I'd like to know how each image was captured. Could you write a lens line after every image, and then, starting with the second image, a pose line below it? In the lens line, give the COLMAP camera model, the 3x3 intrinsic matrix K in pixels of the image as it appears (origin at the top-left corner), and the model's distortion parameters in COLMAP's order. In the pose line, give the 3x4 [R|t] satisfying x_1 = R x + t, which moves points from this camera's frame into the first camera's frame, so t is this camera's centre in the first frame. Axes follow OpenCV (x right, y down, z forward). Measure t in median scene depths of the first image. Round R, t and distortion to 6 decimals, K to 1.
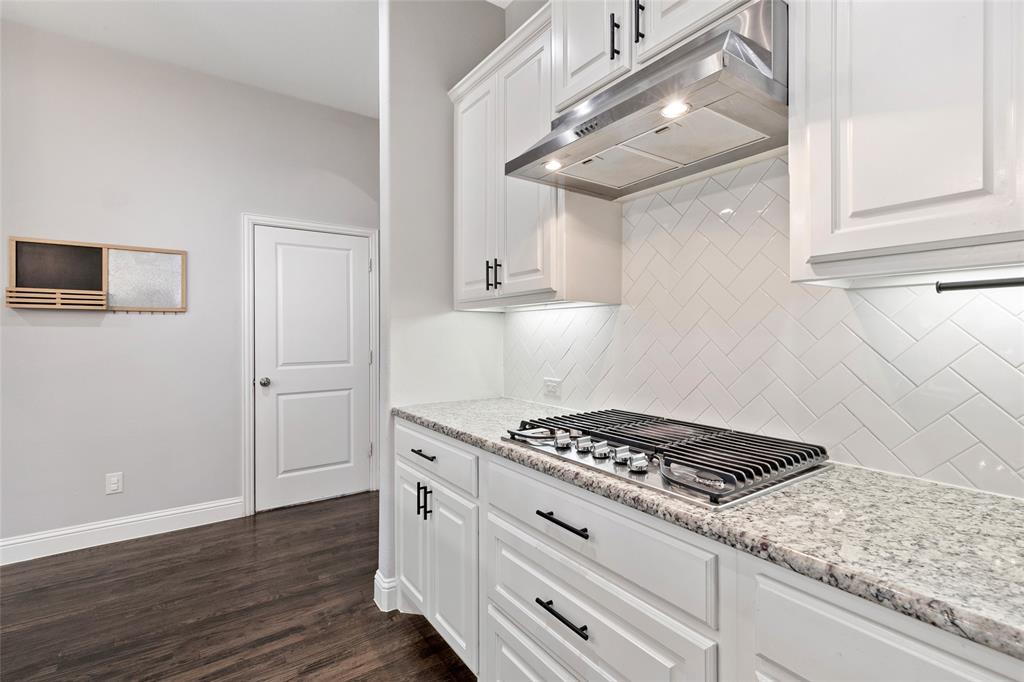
lens RADIAL K [[464.2, 0, 515.1], [0, 464.2, 334.4], [0, 0, 1]] dist [0.009665, -0.002540]
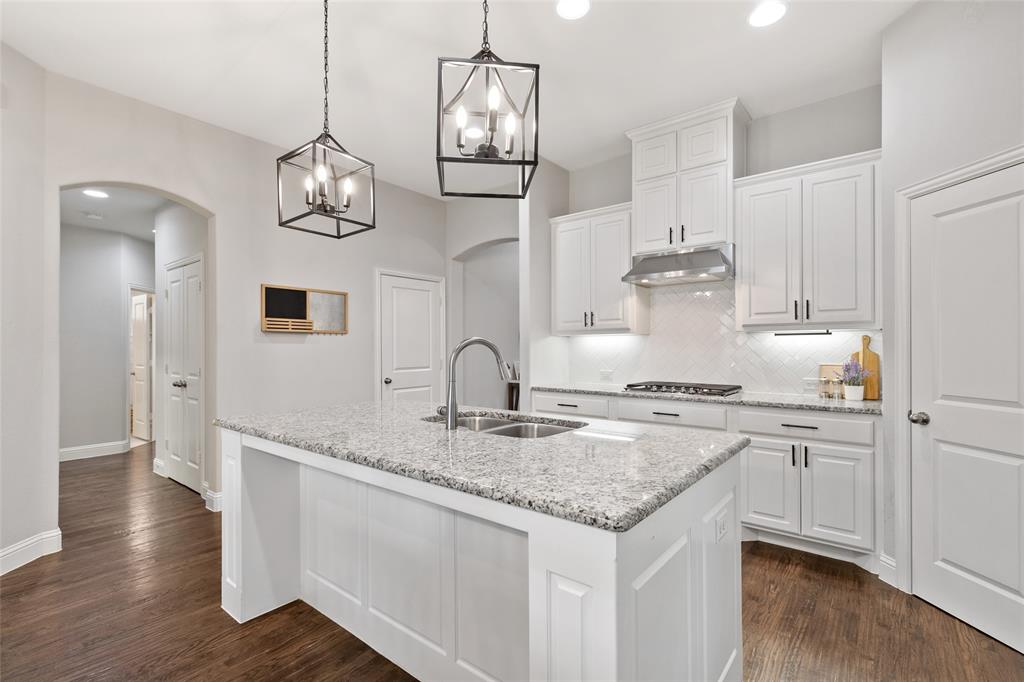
lens RADIAL K [[464.2, 0, 509.5], [0, 464.2, 340.4], [0, 0, 1]] dist [0.009665, -0.002540]
pose [[0.965310, 0.004199, 0.261073, -0.669802], [0.000570, 0.999834, -0.018186, 0.001523], [-0.261106, 0.017704, 0.965148, -0.642617]]
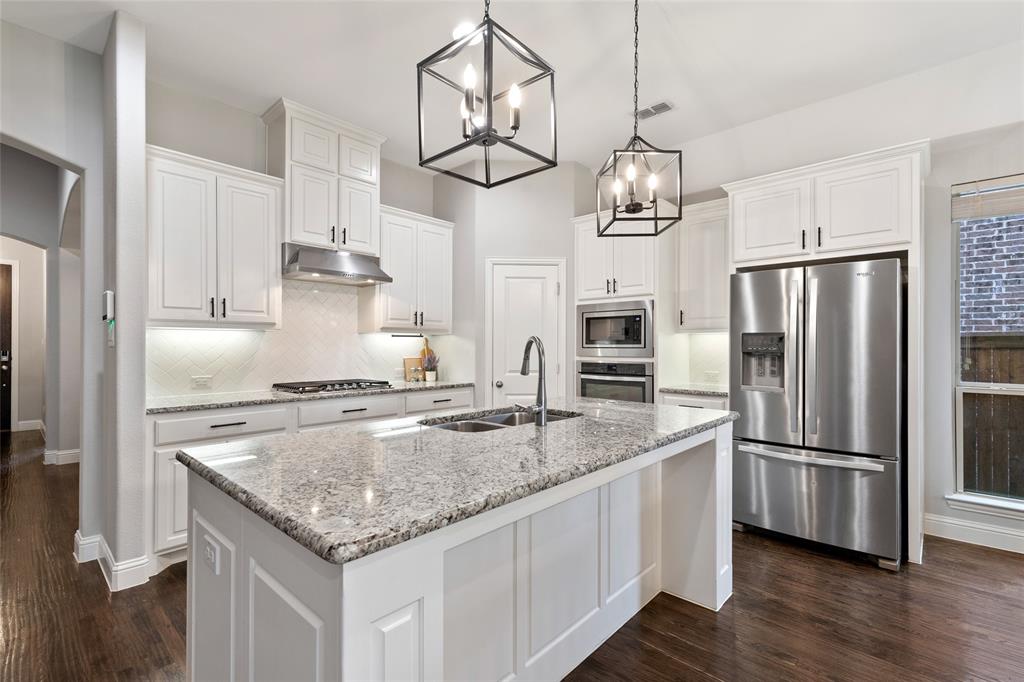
lens RADIAL K [[464.2, 0, 513.6], [0, 464.2, 343.0], [0, 0, 1]] dist [0.009665, -0.002540]
pose [[-0.205795, 0.006146, 0.978576, -1.277201], [0.001783, 0.999981, -0.005906, -0.001653], [-0.978594, 0.000530, -0.205802, 0.263164]]
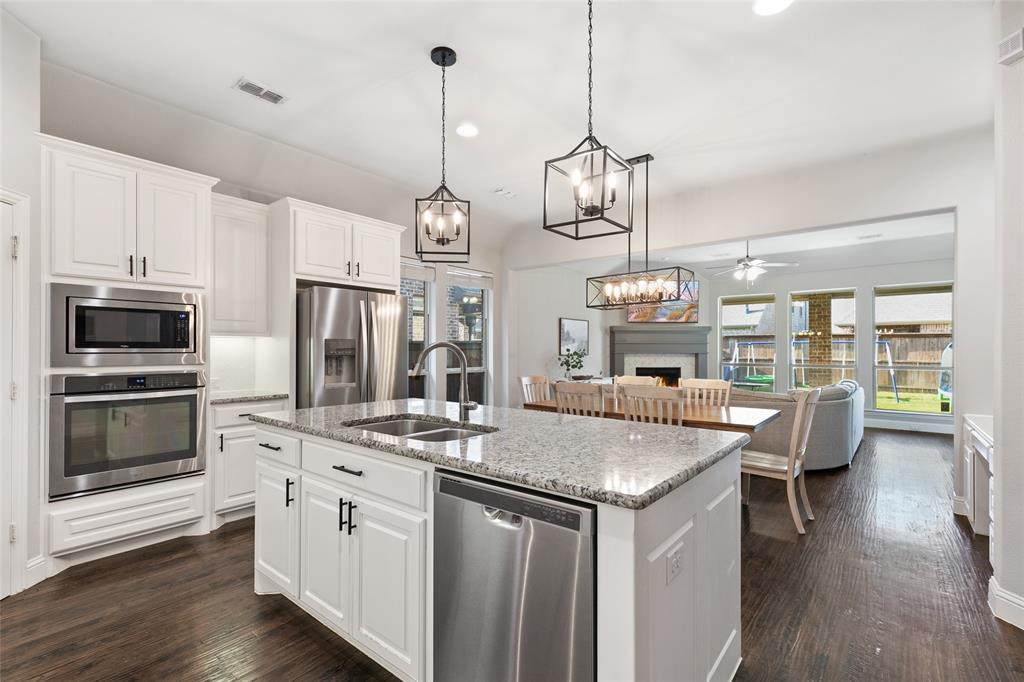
lens RADIAL K [[464.2, 0, 525.4], [0, 464.2, 343.8], [0, 0, 1]] dist [0.009665, -0.002540]
pose [[-0.960312, -0.003867, -0.278901, -0.445772], [-0.001186, 0.999951, -0.009781, -0.006253], [0.278925, -0.009062, -0.960270, 0.909618]]
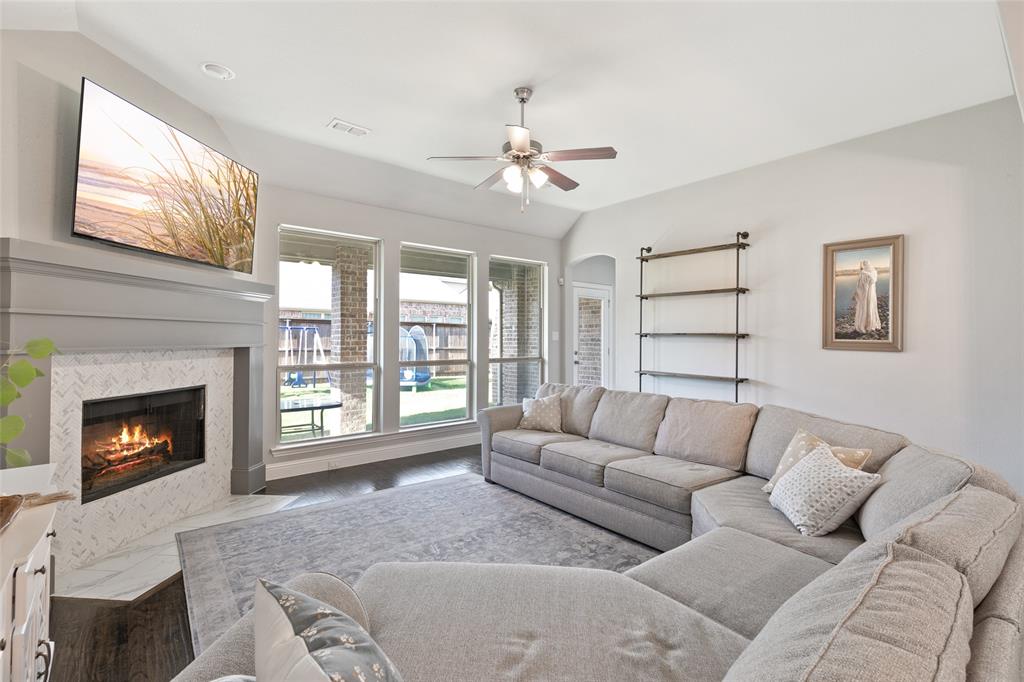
lens RADIAL K [[464.2, 0, 516.9], [0, 464.2, 331.1], [0, 0, 1]] dist [0.009665, -0.002540]
pose [[0.068389, -0.011877, -0.997588, -1.132506], [-0.007077, 0.999898, -0.012390, -0.008642], [0.997634, 0.007907, 0.068298, -1.287277]]
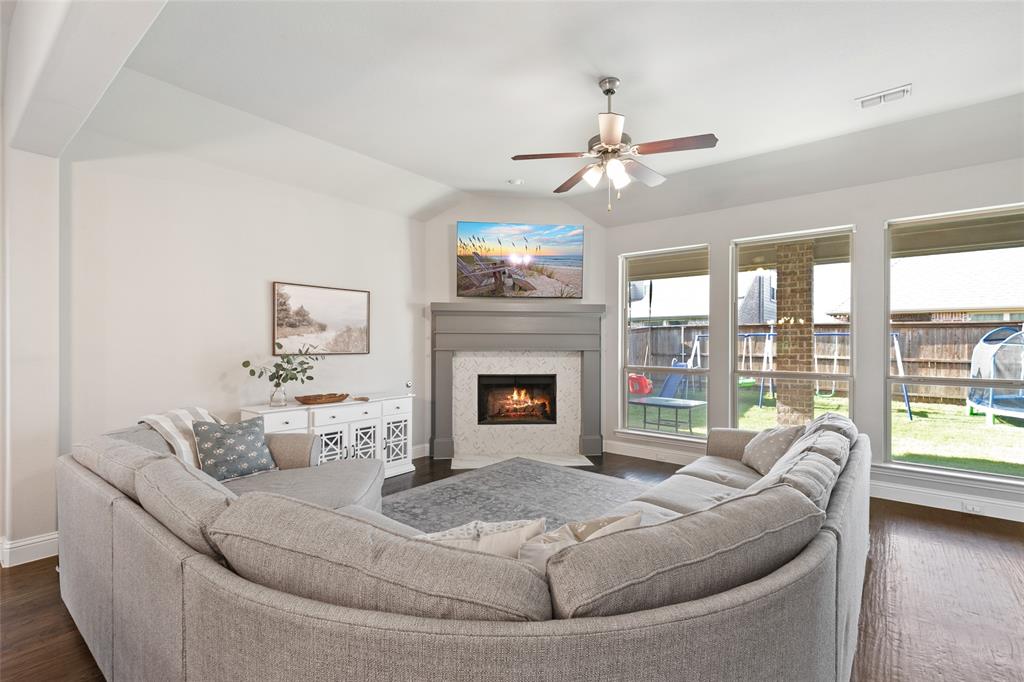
lens RADIAL K [[464.2, 0, 516.9], [0, 464.2, 343.7], [0, 0, 1]] dist [0.009665, -0.002540]
pose [[-0.961624, -0.001727, -0.274367, -1.789147], [-0.003339, 0.999980, 0.005411, -0.010841], [0.274352, 0.006120, -0.961610, -0.165290]]
